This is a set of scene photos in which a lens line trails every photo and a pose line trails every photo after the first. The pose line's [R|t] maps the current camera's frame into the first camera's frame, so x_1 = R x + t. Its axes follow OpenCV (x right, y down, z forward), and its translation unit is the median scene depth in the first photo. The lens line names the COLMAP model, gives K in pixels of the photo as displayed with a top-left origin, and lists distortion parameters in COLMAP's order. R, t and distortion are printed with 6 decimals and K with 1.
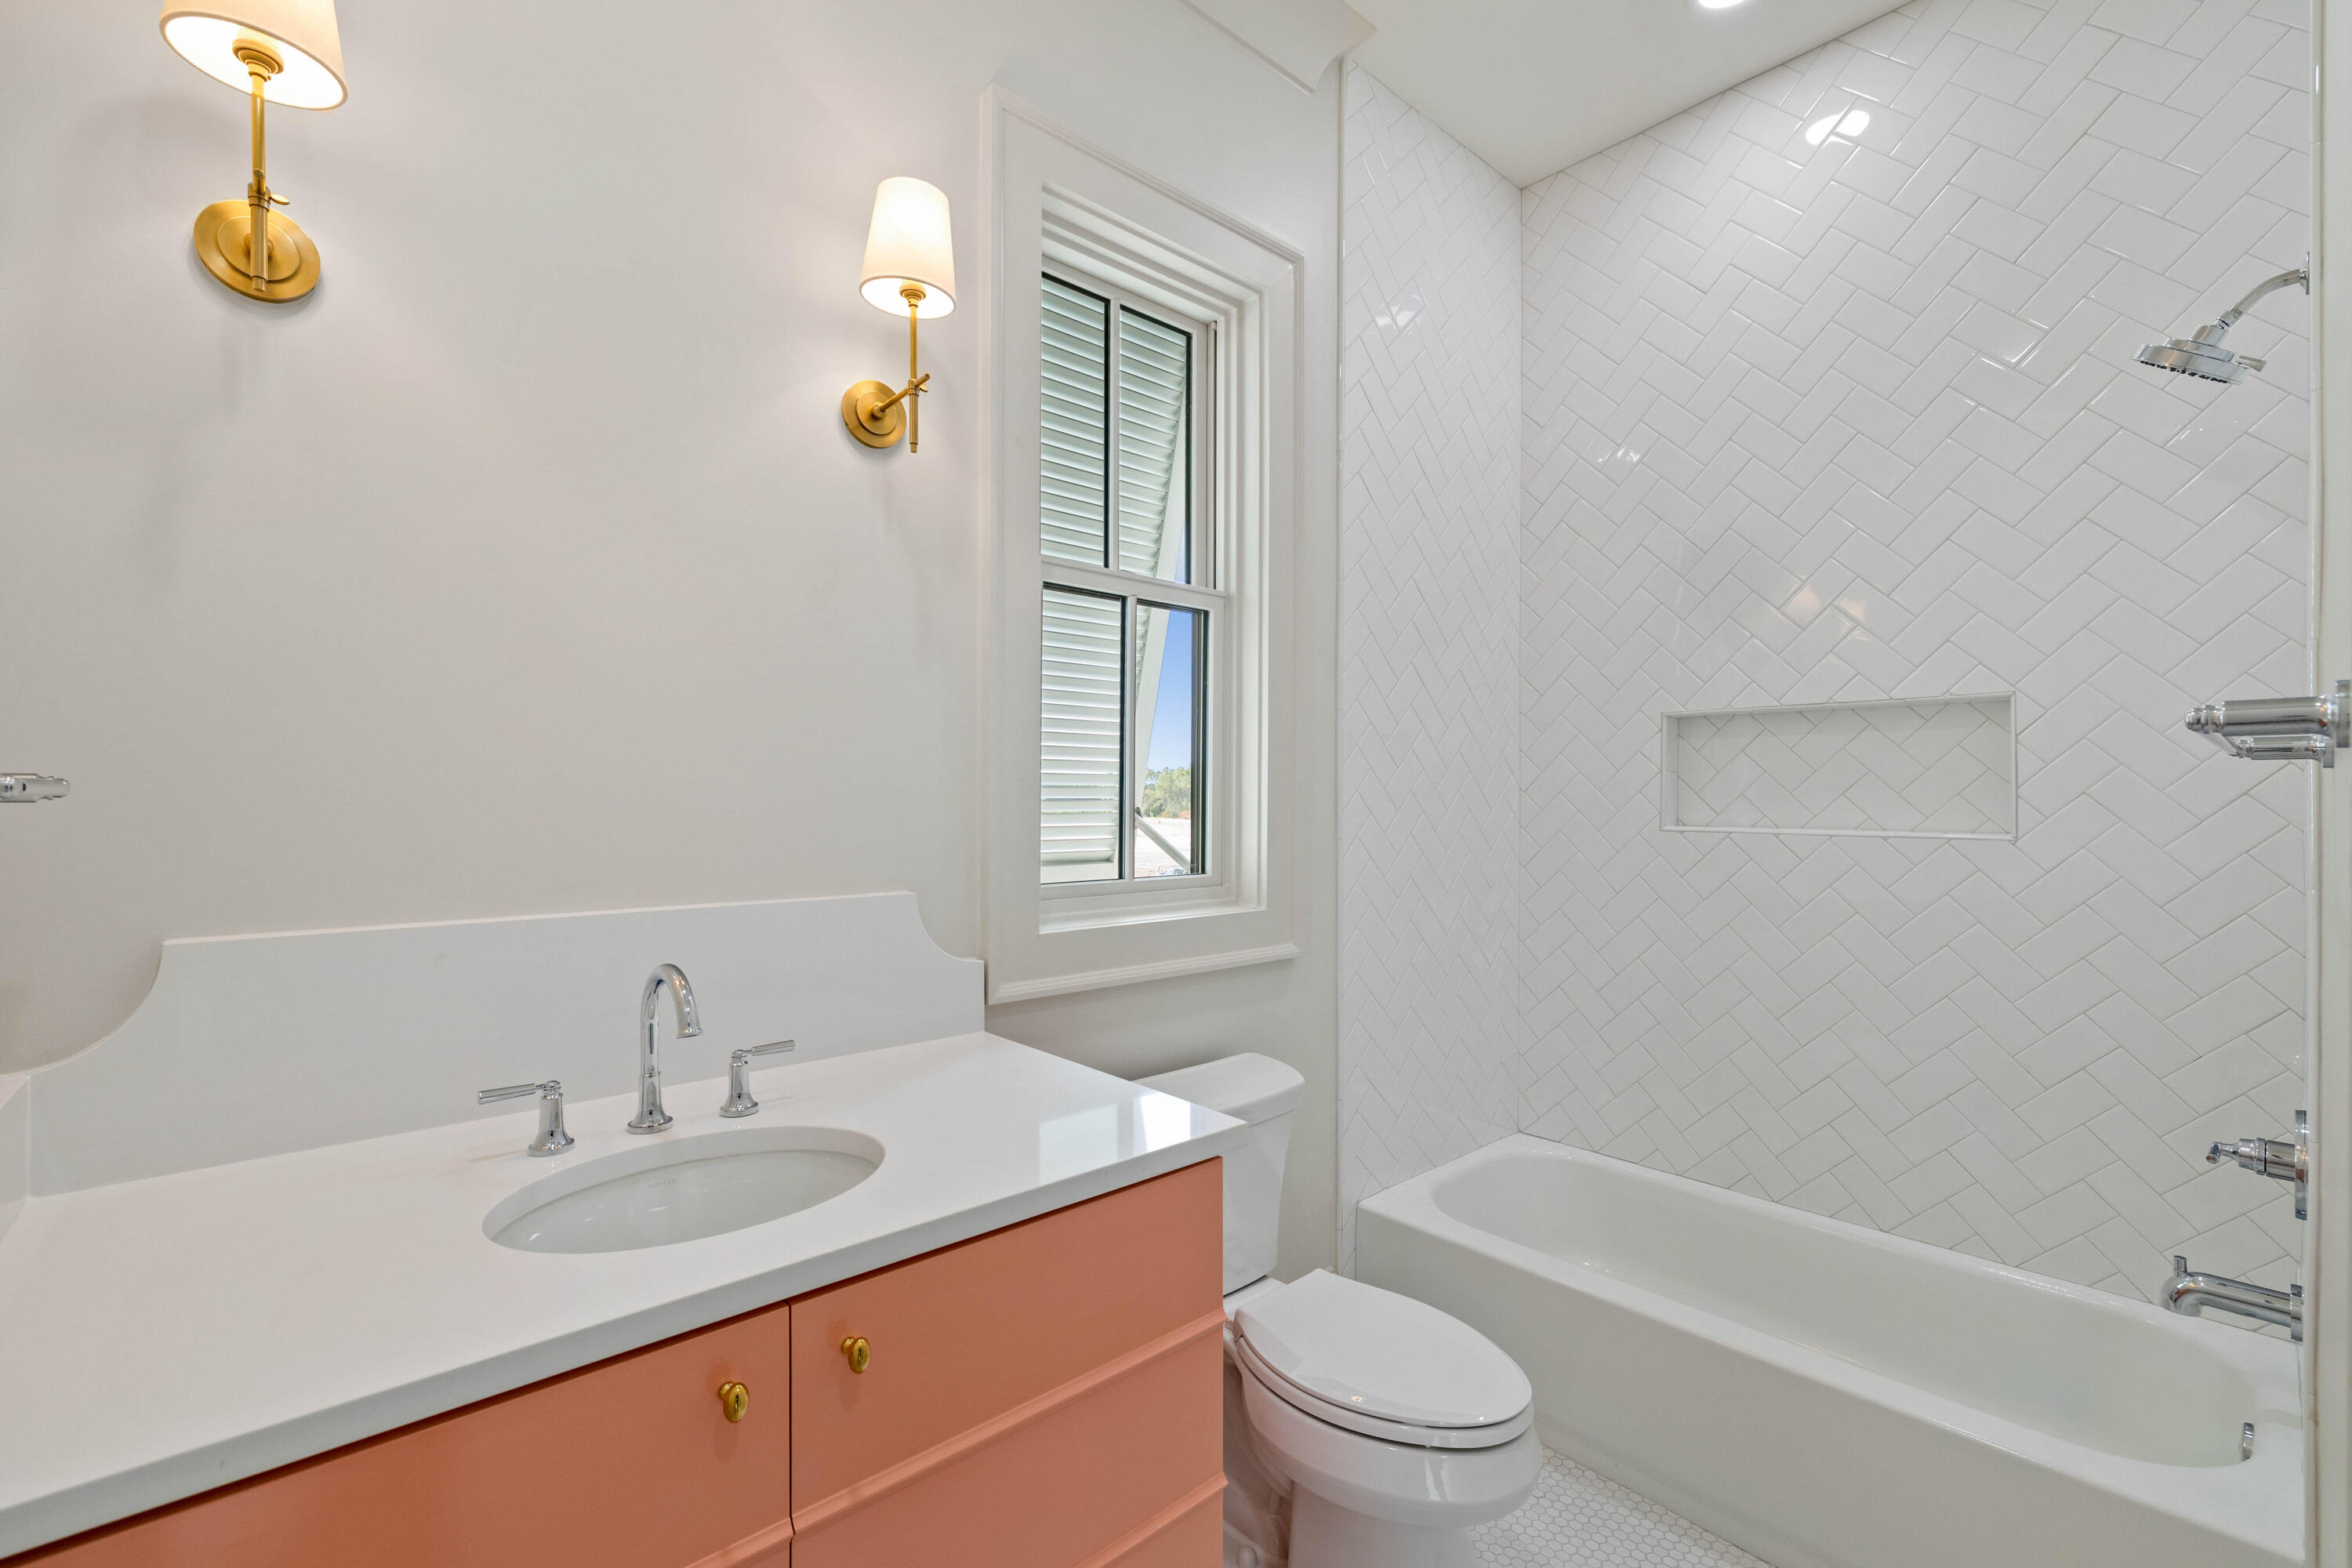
lens RADIAL K [[1016.9, 0, 1179.1], [0, 1016.9, 785.5], [0, 0, 1]] dist [0.002123, 0.001337]
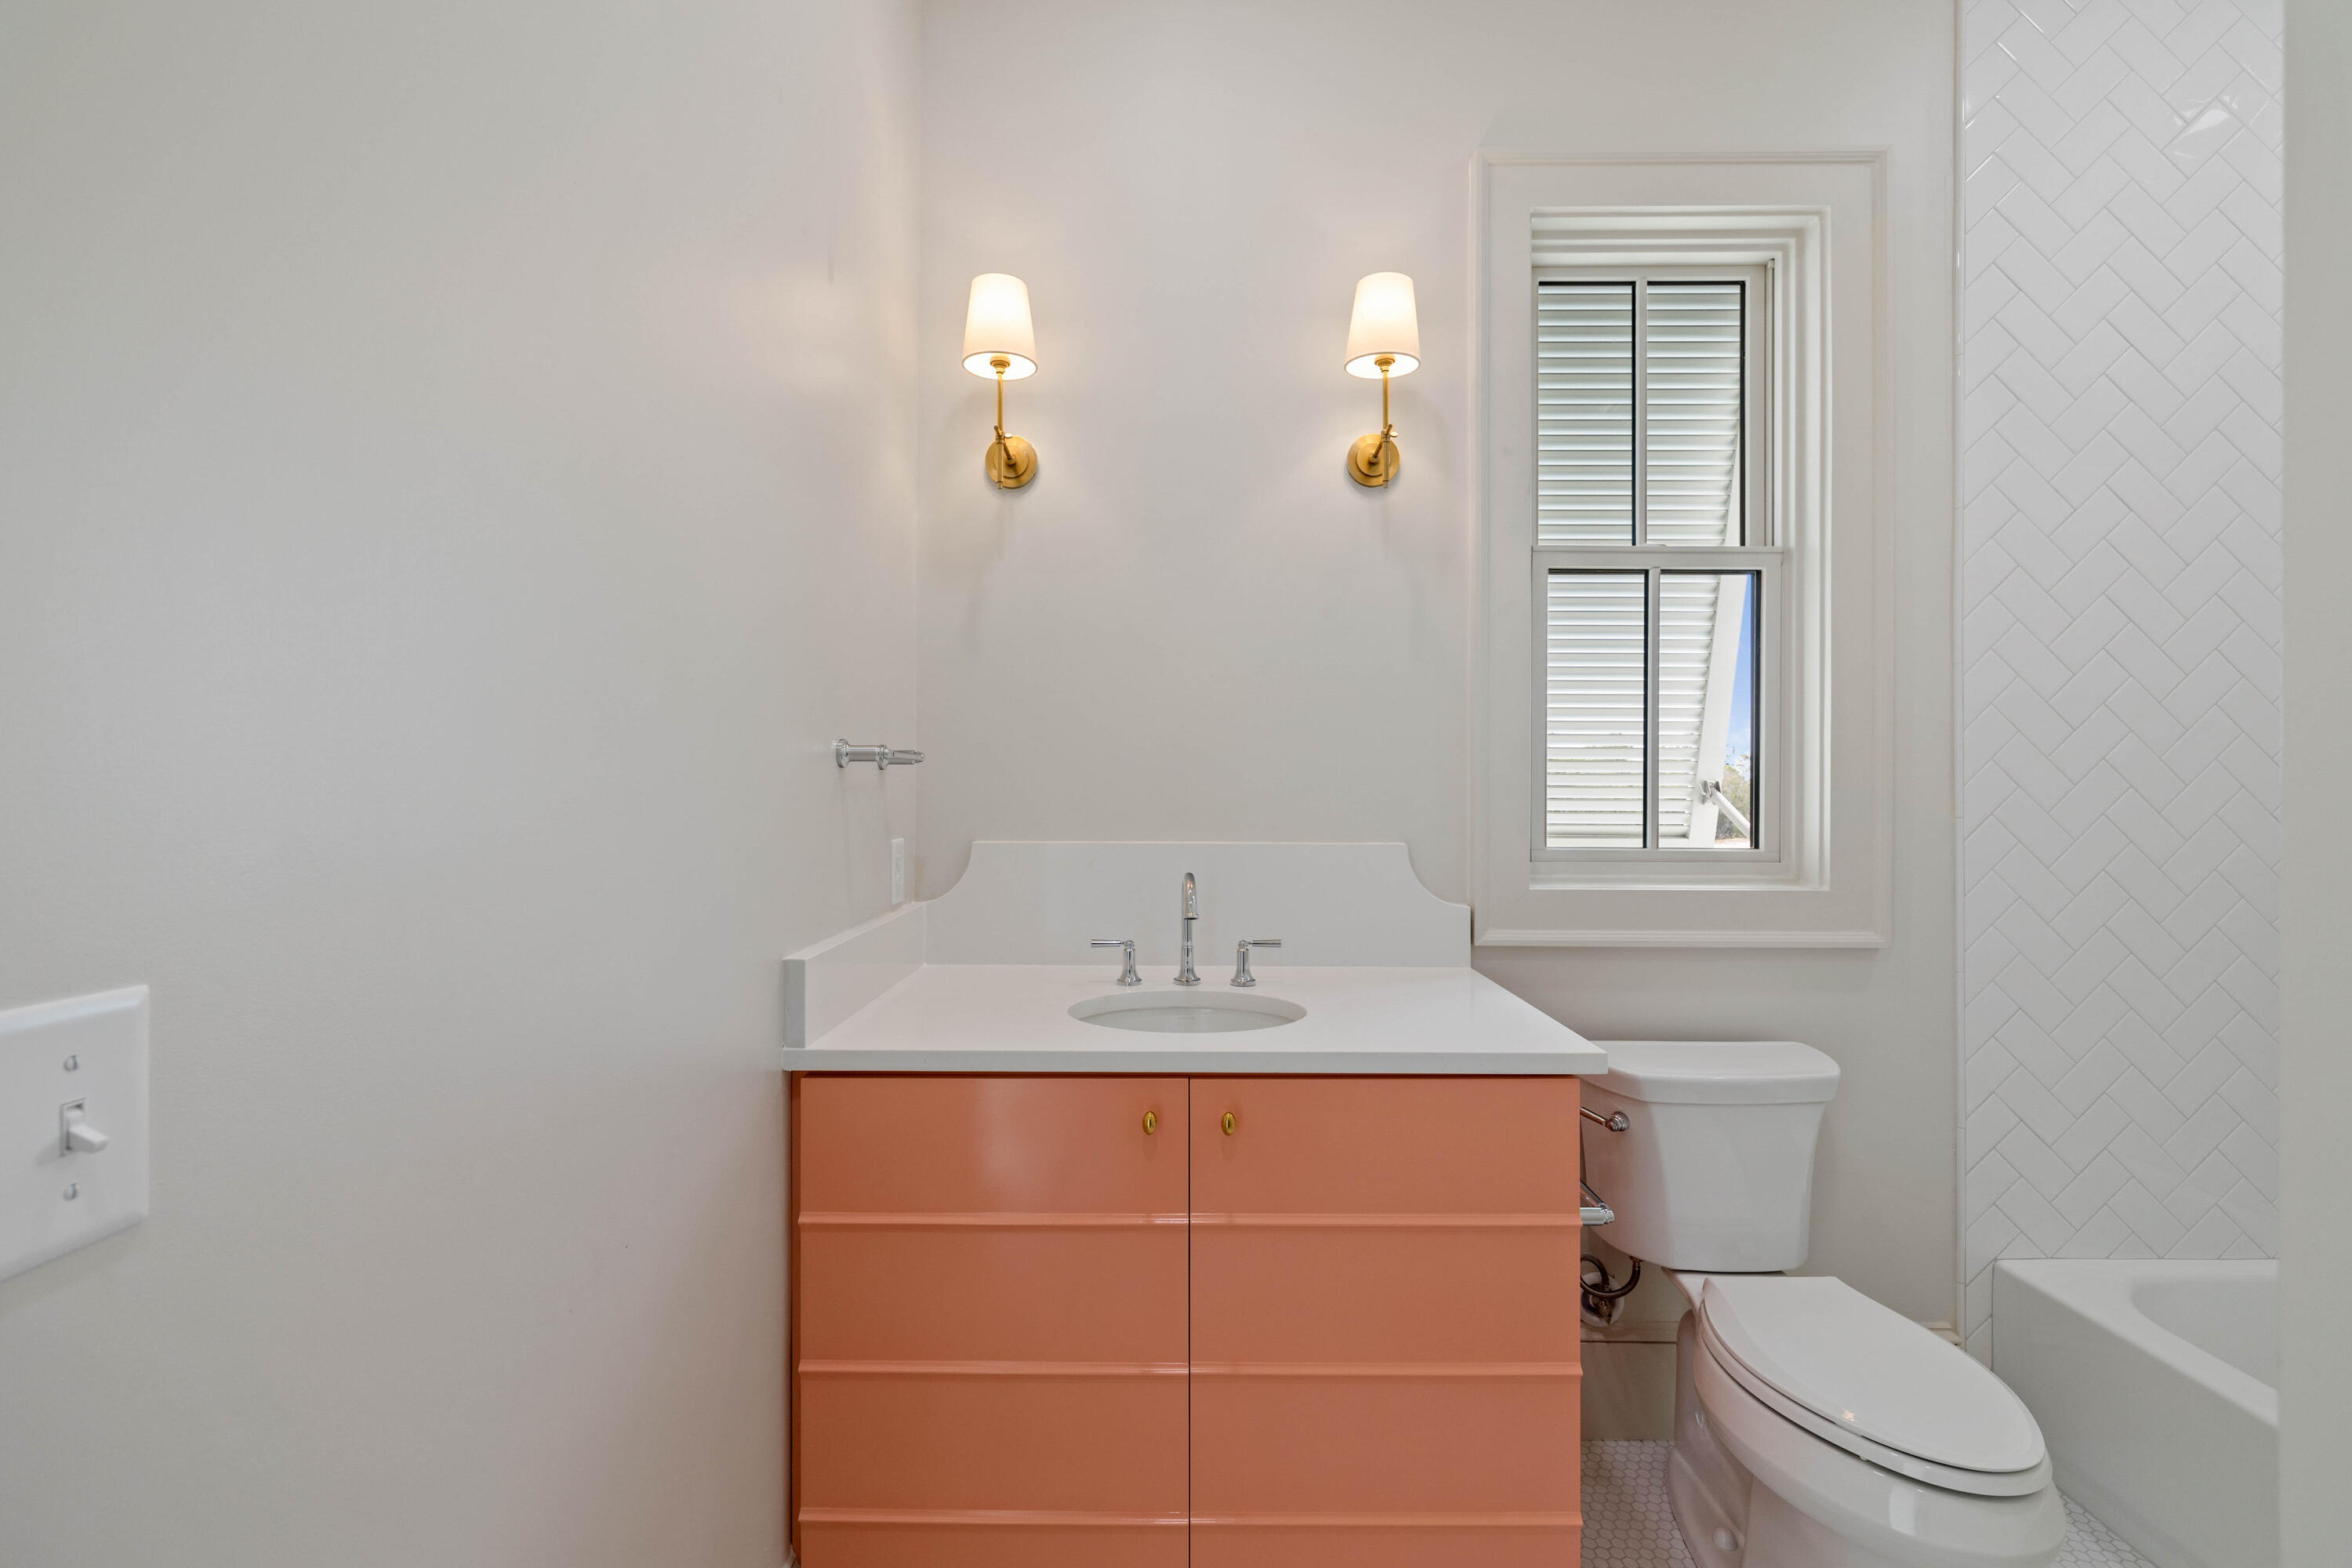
lens RADIAL K [[1016.9, 0, 1154.0], [0, 1016.9, 774.9], [0, 0, 1]] dist [0.002123, 0.001337]
pose [[0.733382, -0.010935, -0.679729, 0.265452], [0.004901, 0.999930, -0.010798, 0.026160], [0.679799, 0.004588, 0.733384, -0.074544]]
